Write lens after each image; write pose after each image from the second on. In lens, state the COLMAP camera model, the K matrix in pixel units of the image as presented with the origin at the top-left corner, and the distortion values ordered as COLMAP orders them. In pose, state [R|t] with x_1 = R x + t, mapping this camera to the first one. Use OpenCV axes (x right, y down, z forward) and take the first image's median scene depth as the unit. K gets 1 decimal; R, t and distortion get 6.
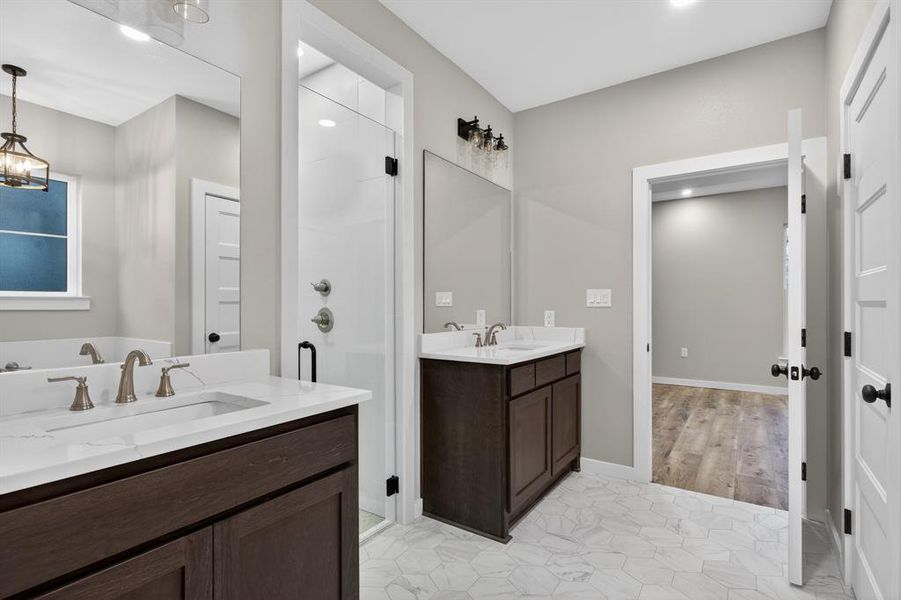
lens RADIAL K [[435.1, 0, 442.7], [0, 435.1, 299.1], [0, 0, 1]] dist [-0.001177, -0.001201]
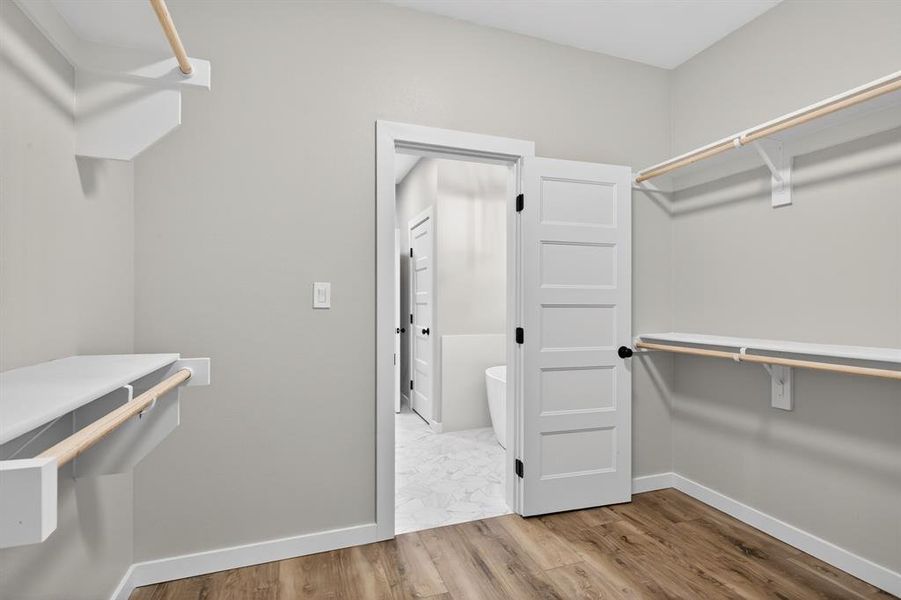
lens RADIAL K [[435.1, 0, 451.7], [0, 435.1, 298.1], [0, 0, 1]] dist [-0.001177, -0.001201]
pose [[0.571742, 0.011105, 0.820358, -0.712866], [-0.013617, 0.999899, -0.004045, -0.011163], [-0.820320, -0.008858, 0.571836, -0.469348]]
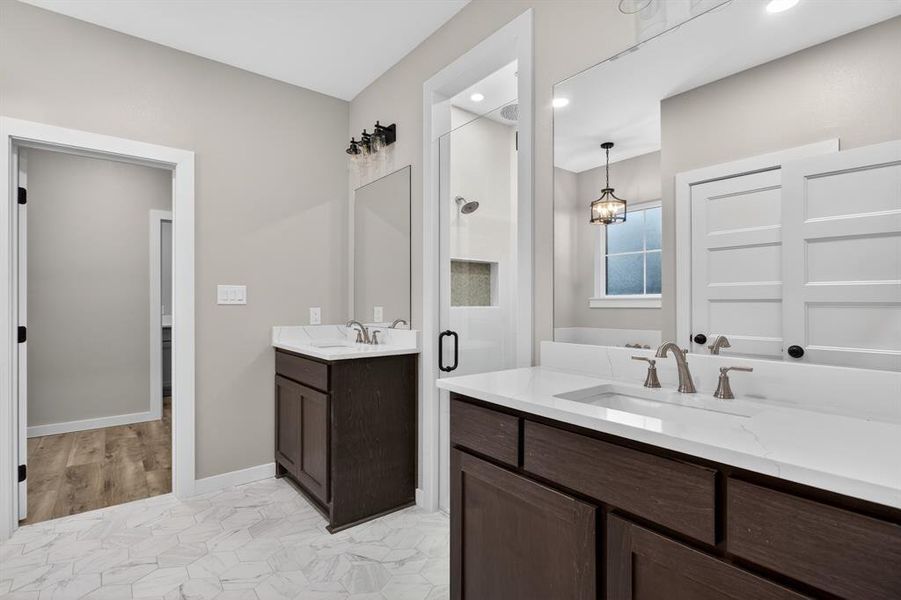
lens RADIAL K [[435.1, 0, 446.7], [0, 435.1, 301.6], [0, 0, 1]] dist [-0.001177, -0.001201]
pose [[-0.292639, -0.007380, -0.956195, 0.602160], [0.013700, 0.999835, -0.011909, 0.017560], [0.956125, -0.016585, -0.292490, 0.907084]]
